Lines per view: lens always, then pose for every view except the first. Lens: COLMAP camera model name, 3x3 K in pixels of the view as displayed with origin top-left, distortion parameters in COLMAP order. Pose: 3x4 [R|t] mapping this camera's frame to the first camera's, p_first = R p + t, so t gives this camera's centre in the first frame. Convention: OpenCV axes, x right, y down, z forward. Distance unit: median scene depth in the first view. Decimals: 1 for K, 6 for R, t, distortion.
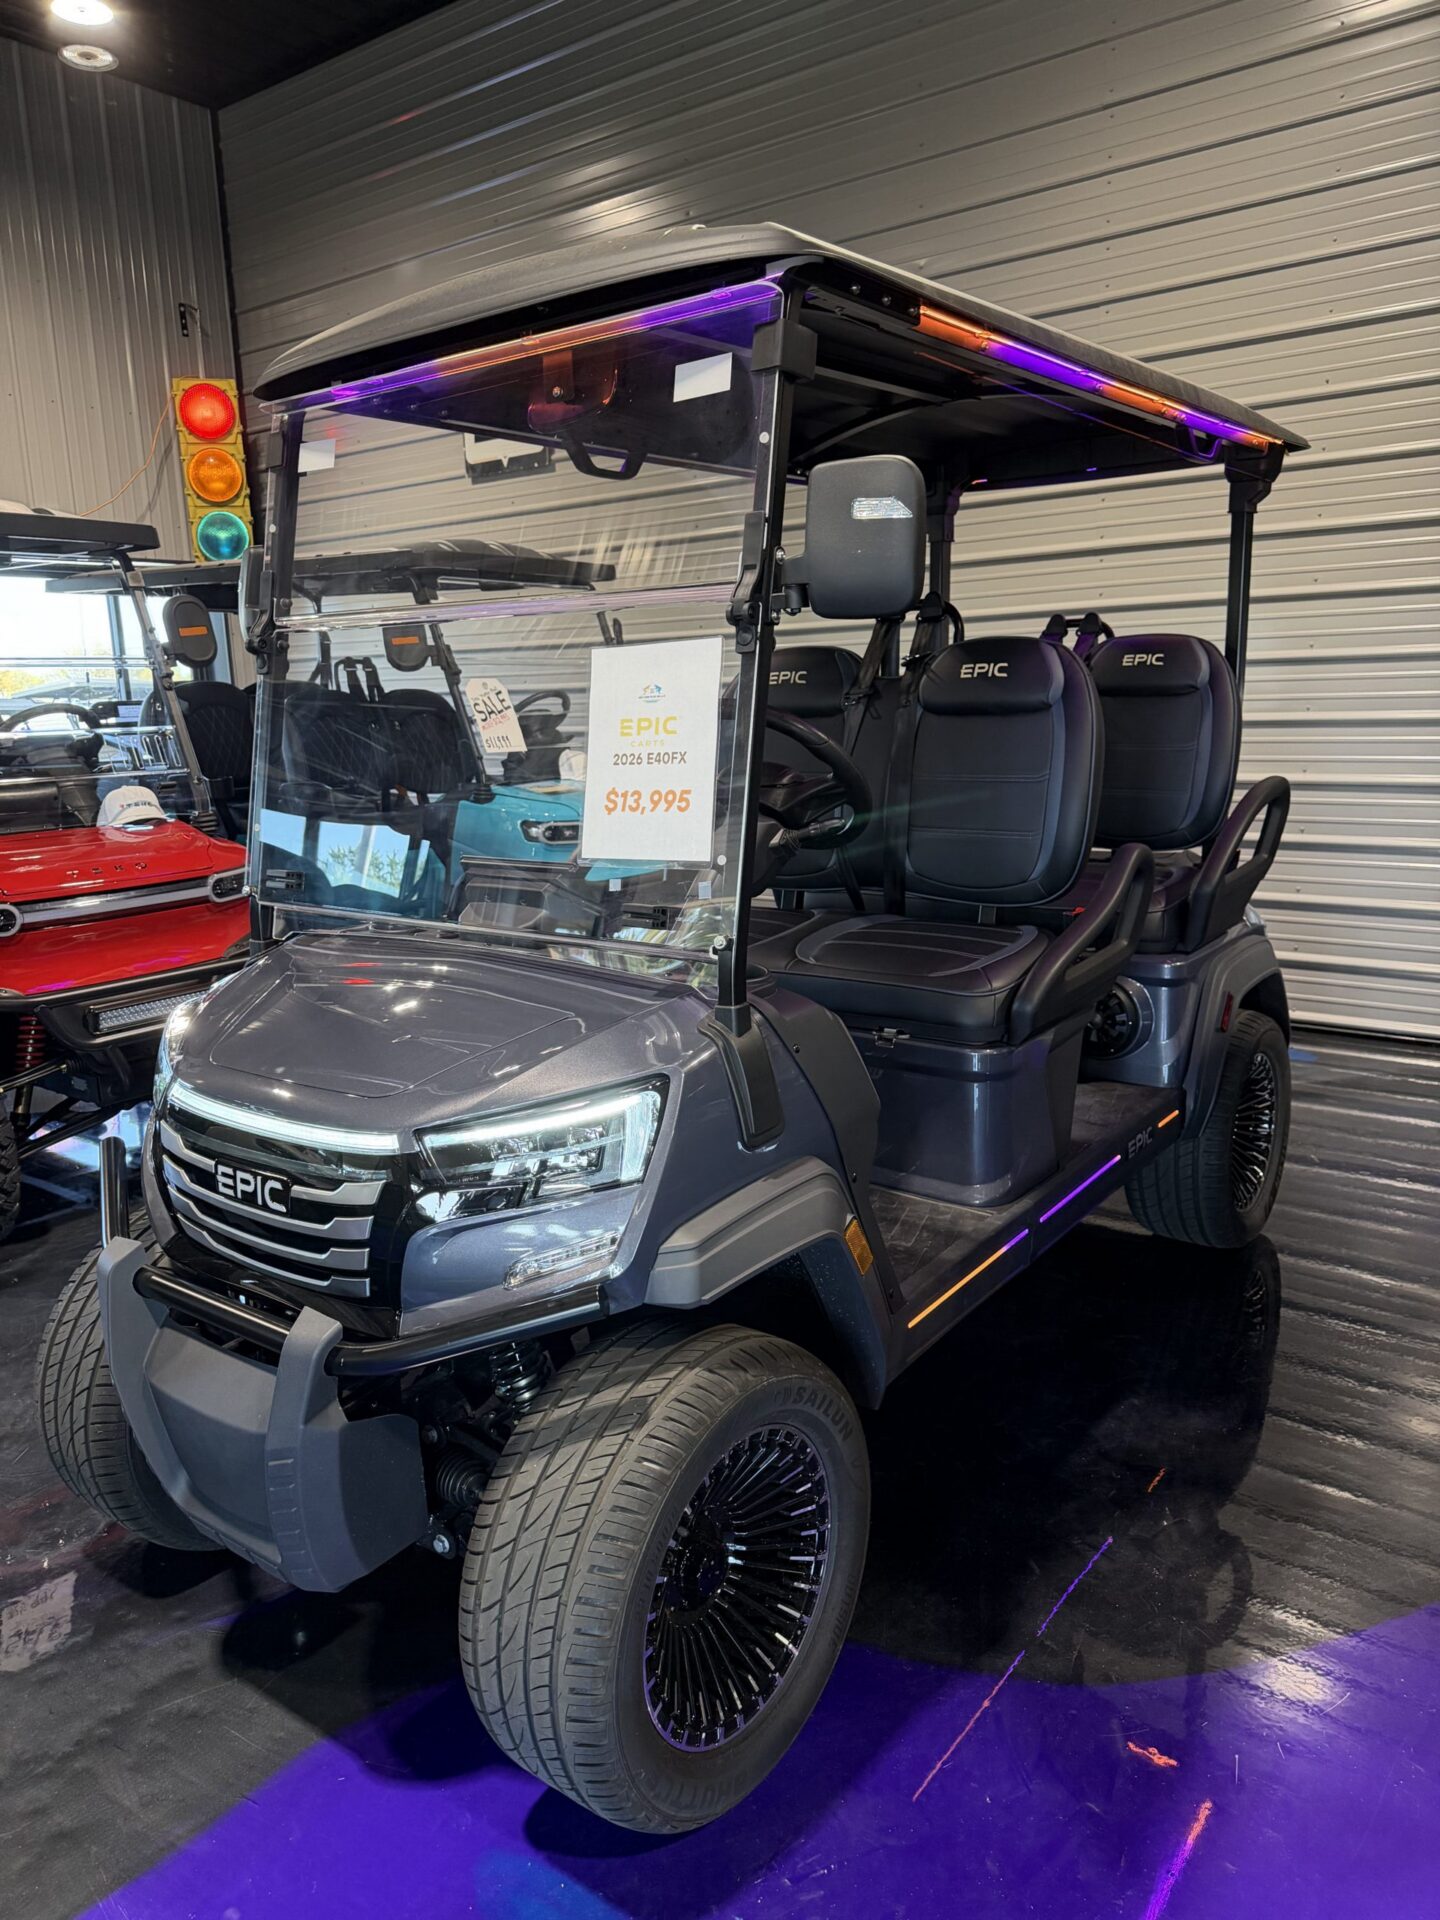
lens RADIAL K [[1364.0, 0, 720.0], [0, 1364.0, 960.0], [0, 0, 1]] dist [0.065615, -0.084187]
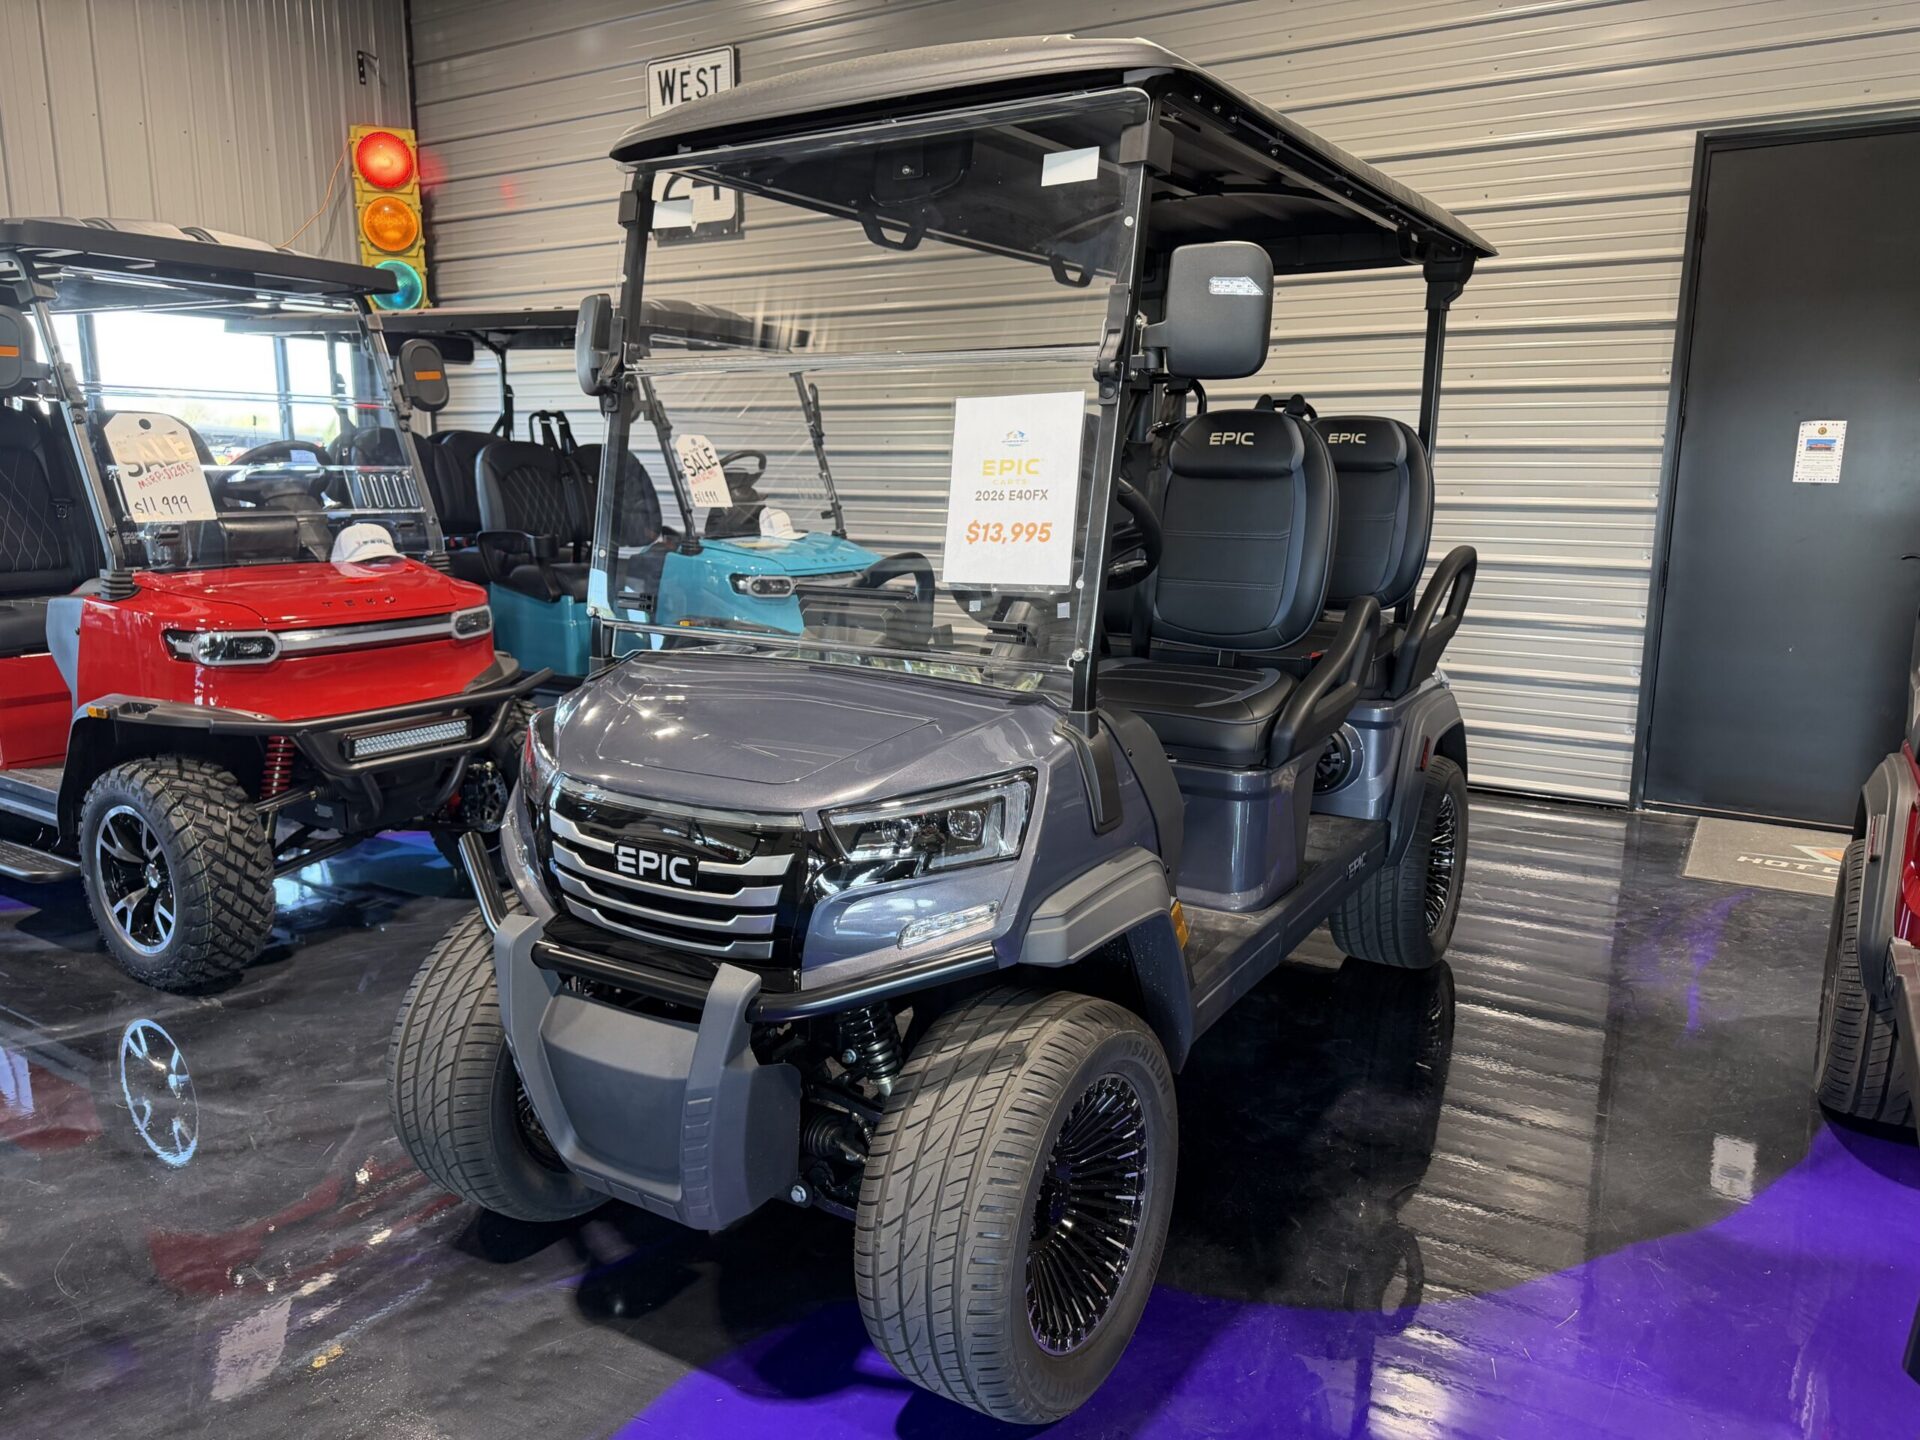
lens RADIAL K [[1361.8, 0, 960.0], [0, 1361.8, 720.0], [0, 0, 1]] dist [0.102565, -0.170490]
pose [[0.995015, 0.020731, 0.097548, -0.167544], [-0.019416, 0.999708, -0.014404, 0.048154], [-0.097818, 0.012438, 0.995127, -0.110114]]
